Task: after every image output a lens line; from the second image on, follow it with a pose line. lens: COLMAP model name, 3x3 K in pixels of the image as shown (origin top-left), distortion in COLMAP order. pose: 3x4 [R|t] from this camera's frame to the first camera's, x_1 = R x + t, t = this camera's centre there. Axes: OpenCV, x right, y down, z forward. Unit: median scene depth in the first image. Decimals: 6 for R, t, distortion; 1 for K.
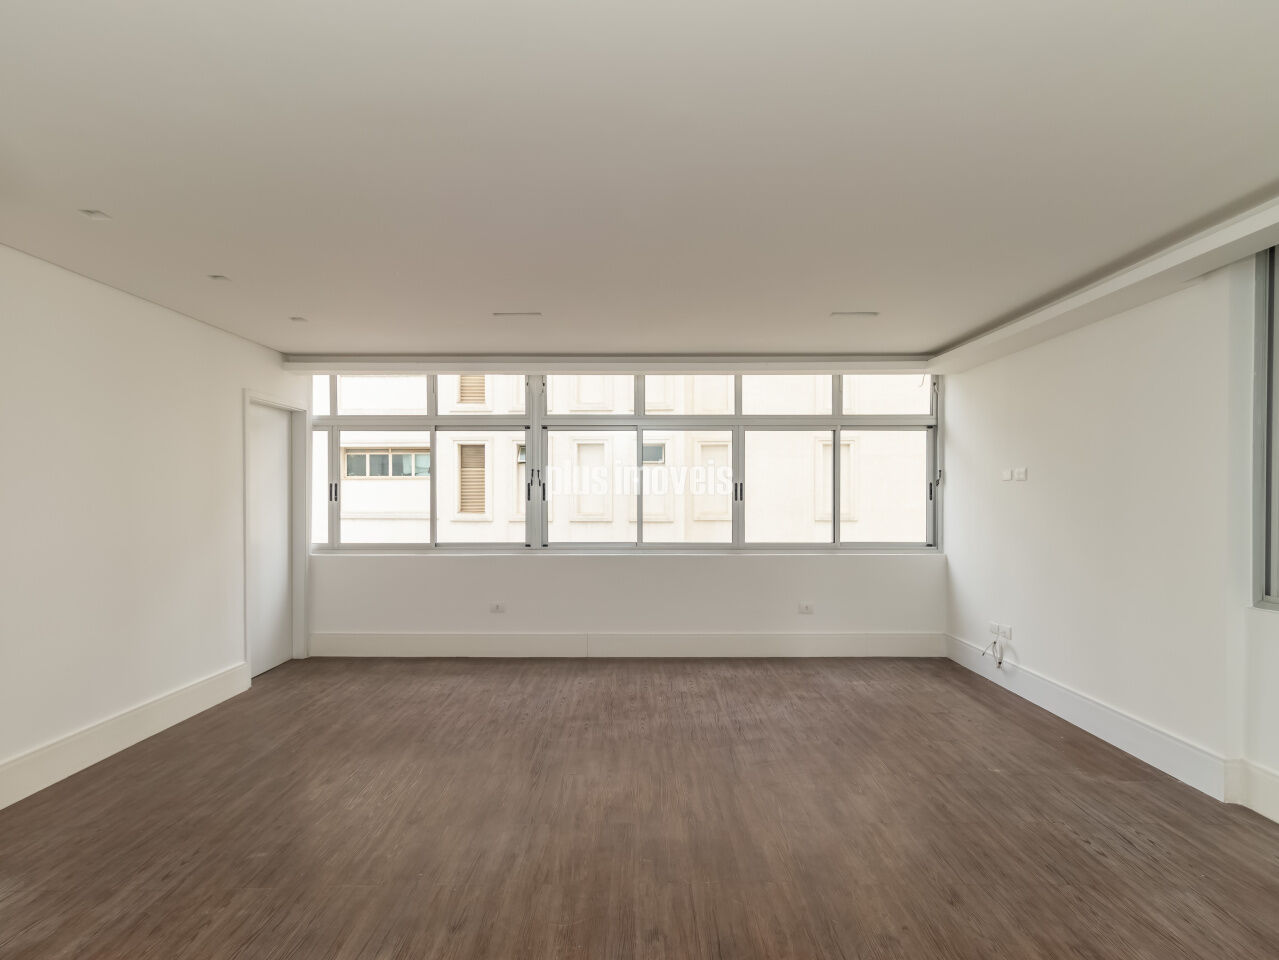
lens RADIAL K [[659.7, 0, 641.4], [0, 659.7, 496.5], [0, 0, 1]] dist [0.001970, 0.000434]
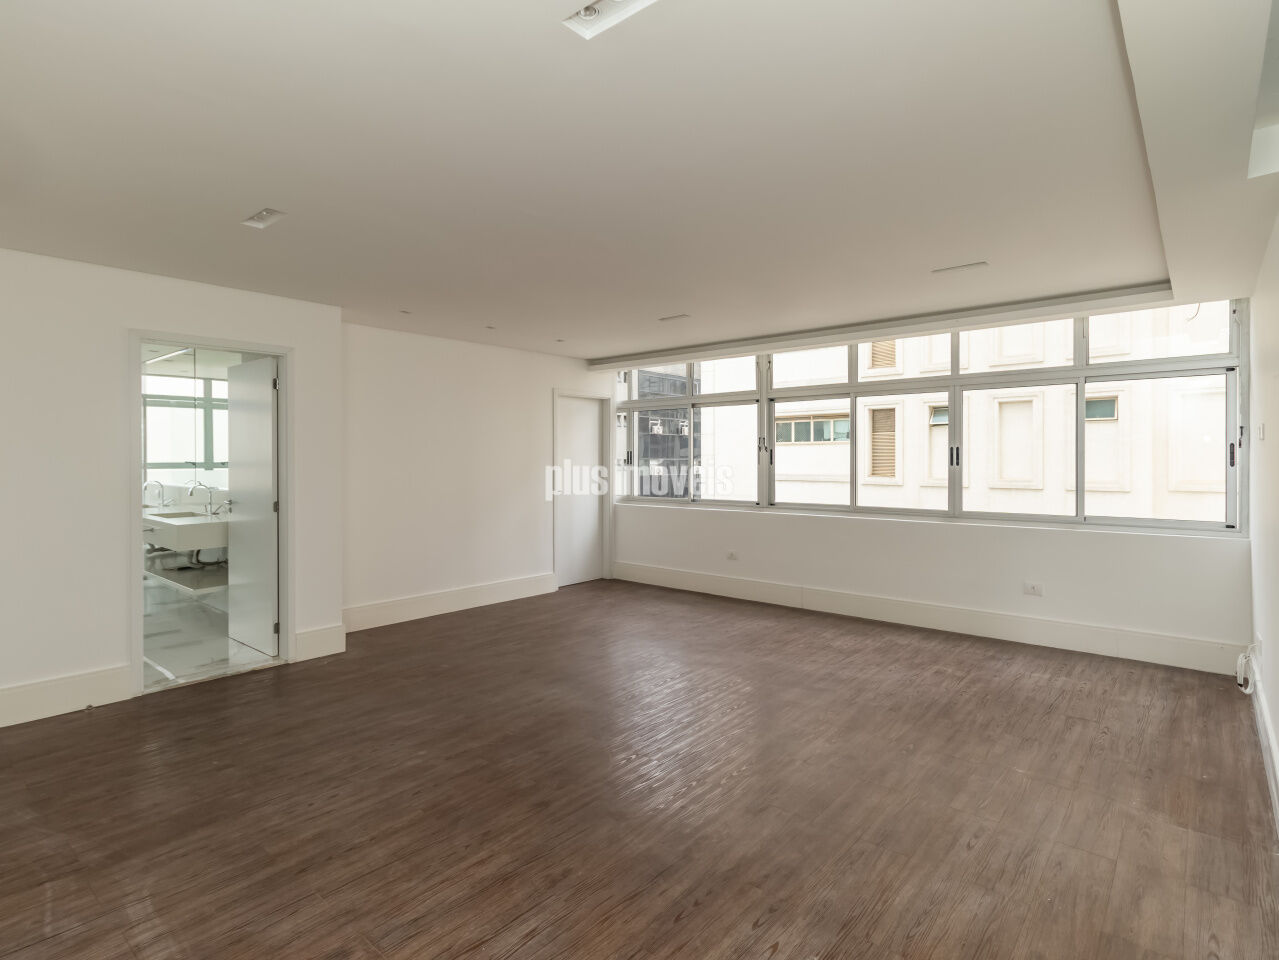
lens RADIAL K [[655.8, 0, 643.2], [0, 655.8, 452.5], [0, 0, 1]] dist [0.000919, -0.000736]
pose [[0.768091, -0.007787, -0.640293, 0.404006], [0.000078, 0.999927, -0.012067, -0.001311], [0.640340, 0.009218, 0.768036, -0.003344]]
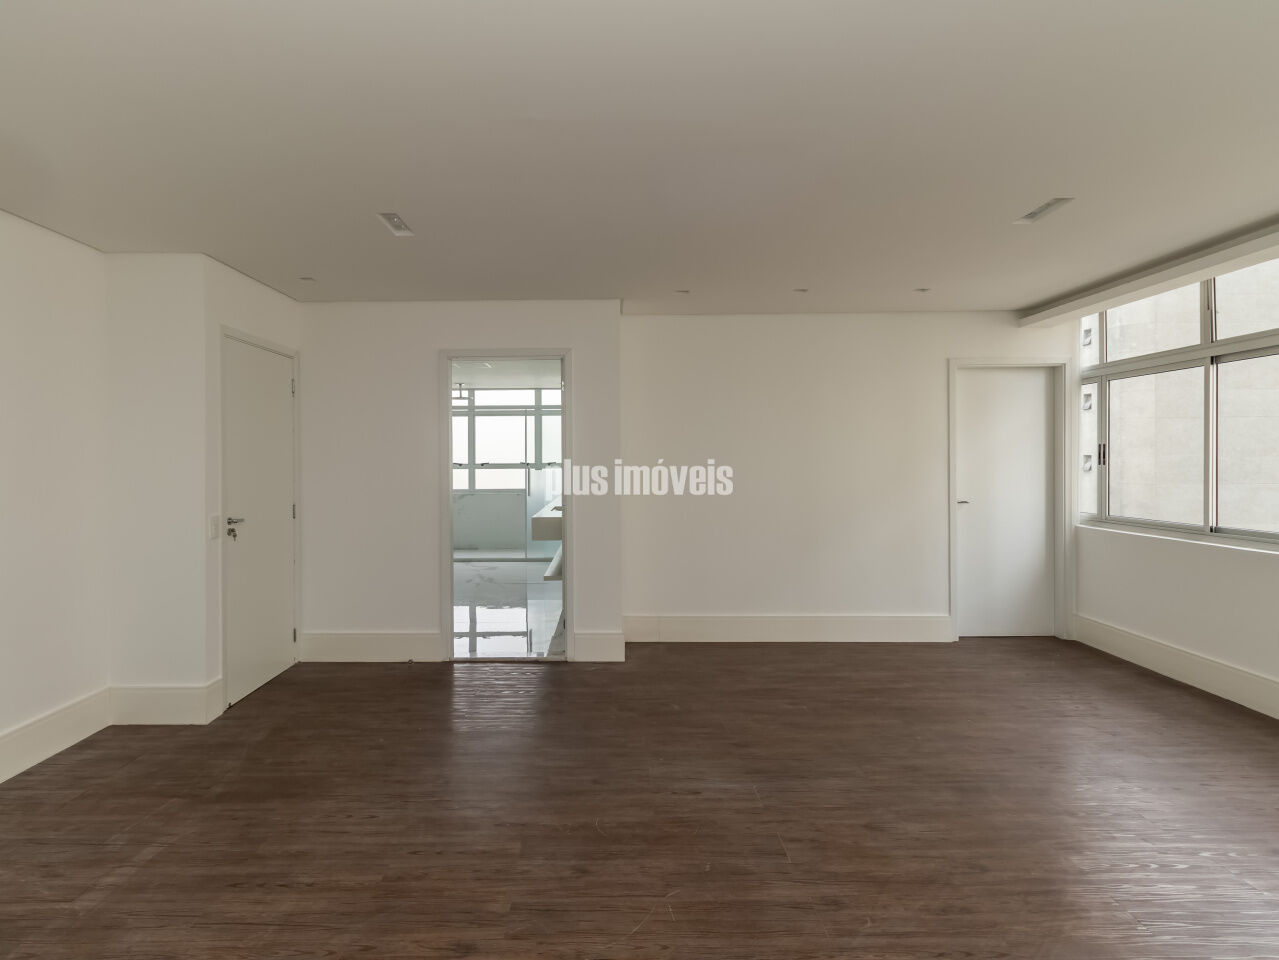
lens RADIAL K [[665.6, 0, 605.8], [0, 665.6, 459.7], [0, 0, 1]] dist [0.004490, 0.000607]
pose [[-0.001018, 0.000359, -0.999999, 0.386922], [0.006335, 0.999980, 0.000352, -0.003923], [0.999979, -0.006334, -0.001020, 0.363490]]
